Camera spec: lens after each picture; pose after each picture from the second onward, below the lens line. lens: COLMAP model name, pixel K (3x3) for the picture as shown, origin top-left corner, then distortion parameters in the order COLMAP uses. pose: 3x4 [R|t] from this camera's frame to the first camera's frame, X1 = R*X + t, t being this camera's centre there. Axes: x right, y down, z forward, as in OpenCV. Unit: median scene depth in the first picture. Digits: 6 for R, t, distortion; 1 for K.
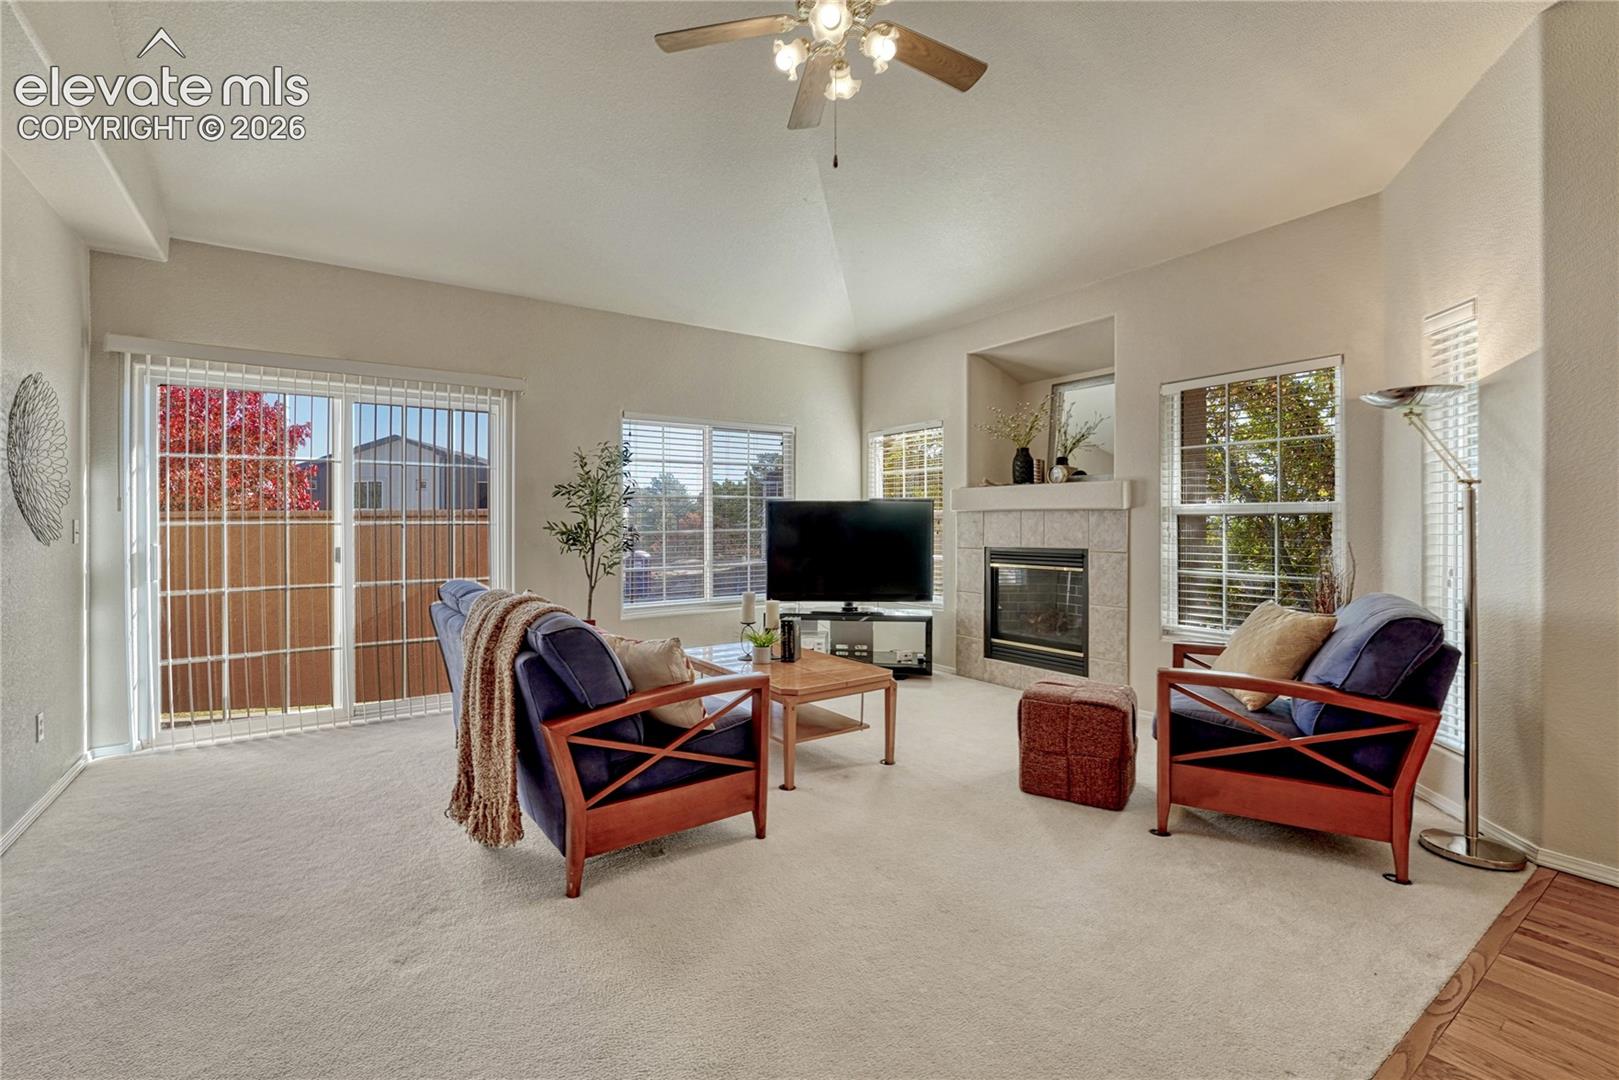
lens RADIAL K [[705.0, 0, 809.0], [0, 705.0, 524.1], [0, 0, 1]] dist [-0.001421, 0.001962]
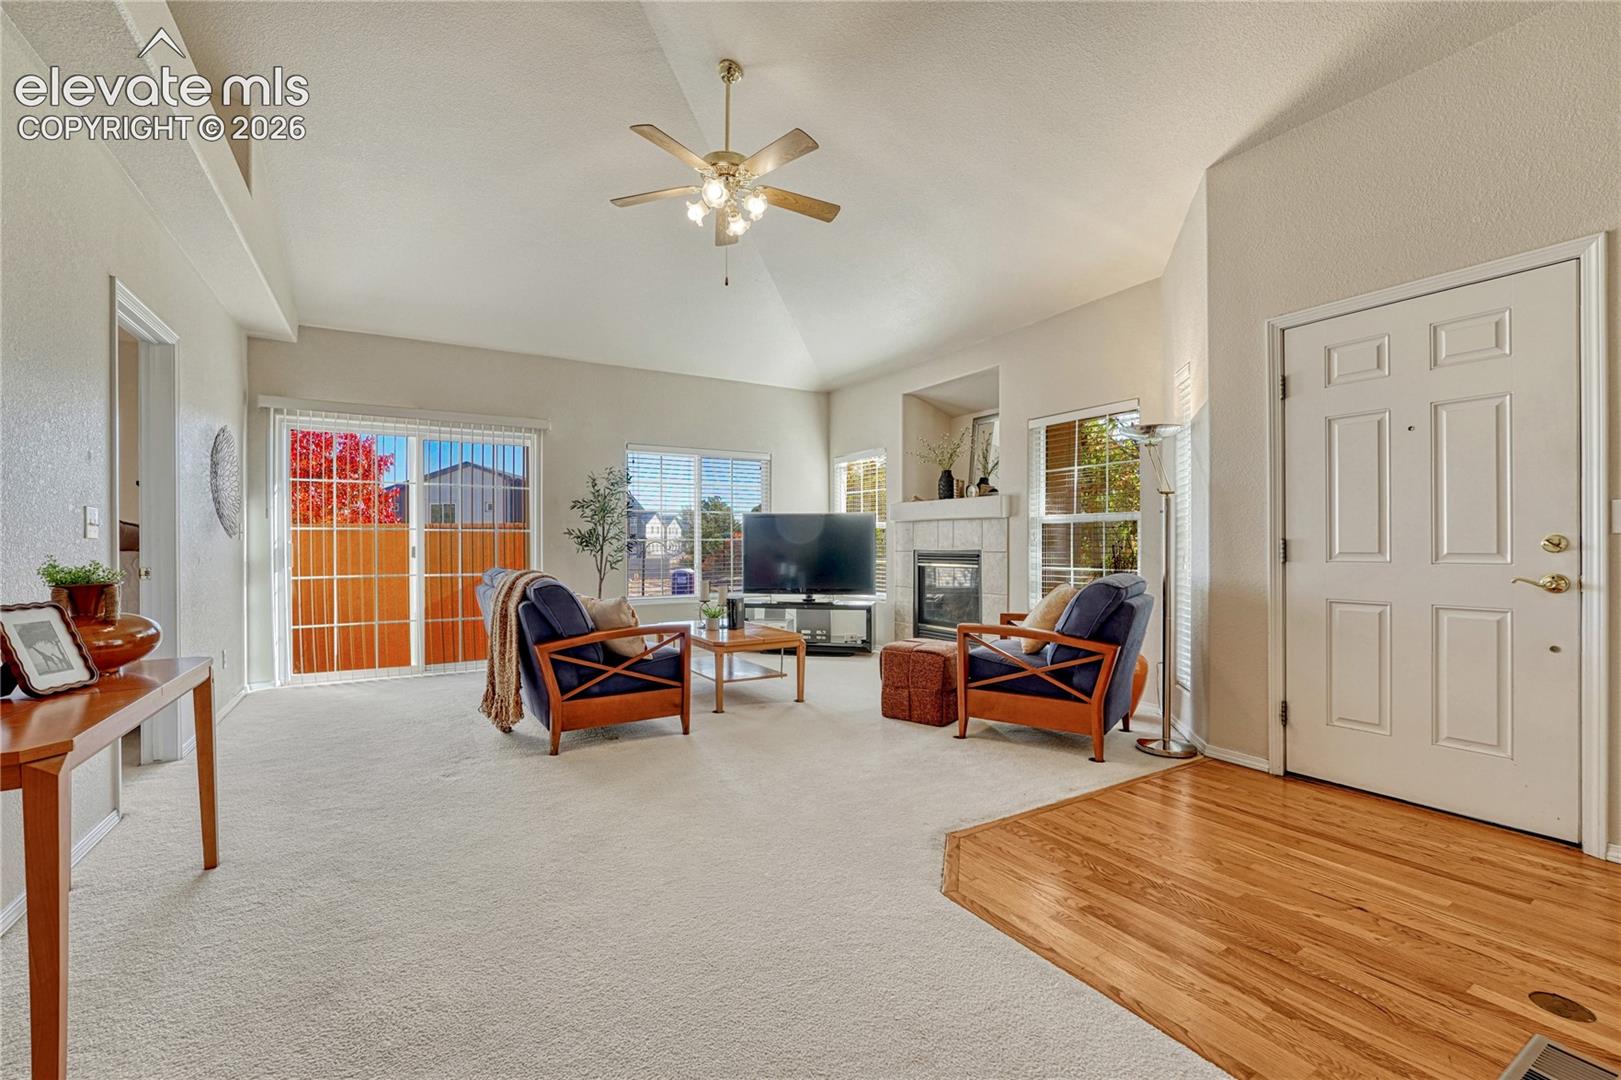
lens RADIAL K [[679.8, 0, 810.5], [0, 679.8, 550.3], [0, 0, 1]] dist [-0.001048, -0.001156]
pose [[0.997863, 0.001867, -0.065321, 0.251269], [-0.001334, 0.999965, 0.008205, 0.039624], [0.065334, -0.008101, 0.997831, -0.357534]]
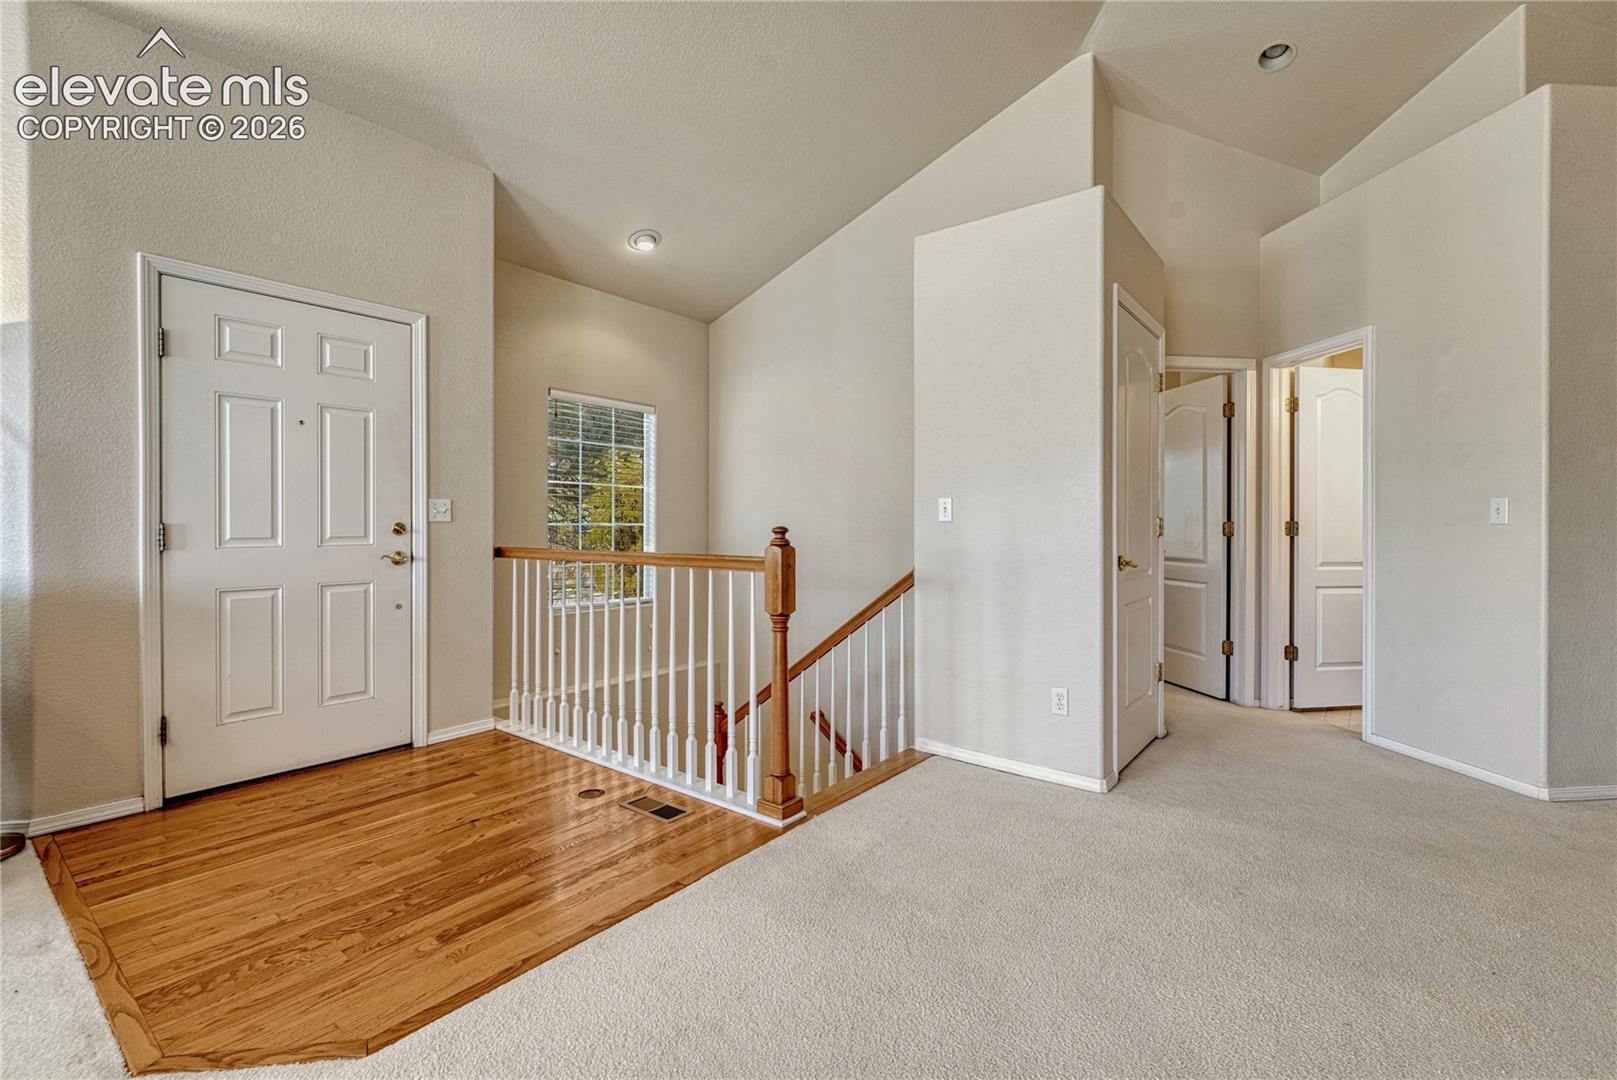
lens RADIAL K [[722.9, 0, 805.9], [0, 722.9, 532.9], [0, 0, 1]] dist [-0.001703, 0.000034]
pose [[-0.288447, -0.003735, 0.957489, -0.208335], [0.004003, 0.999979, 0.005107, 0.040734], [-0.957487, 0.005306, -0.288426, 0.193858]]
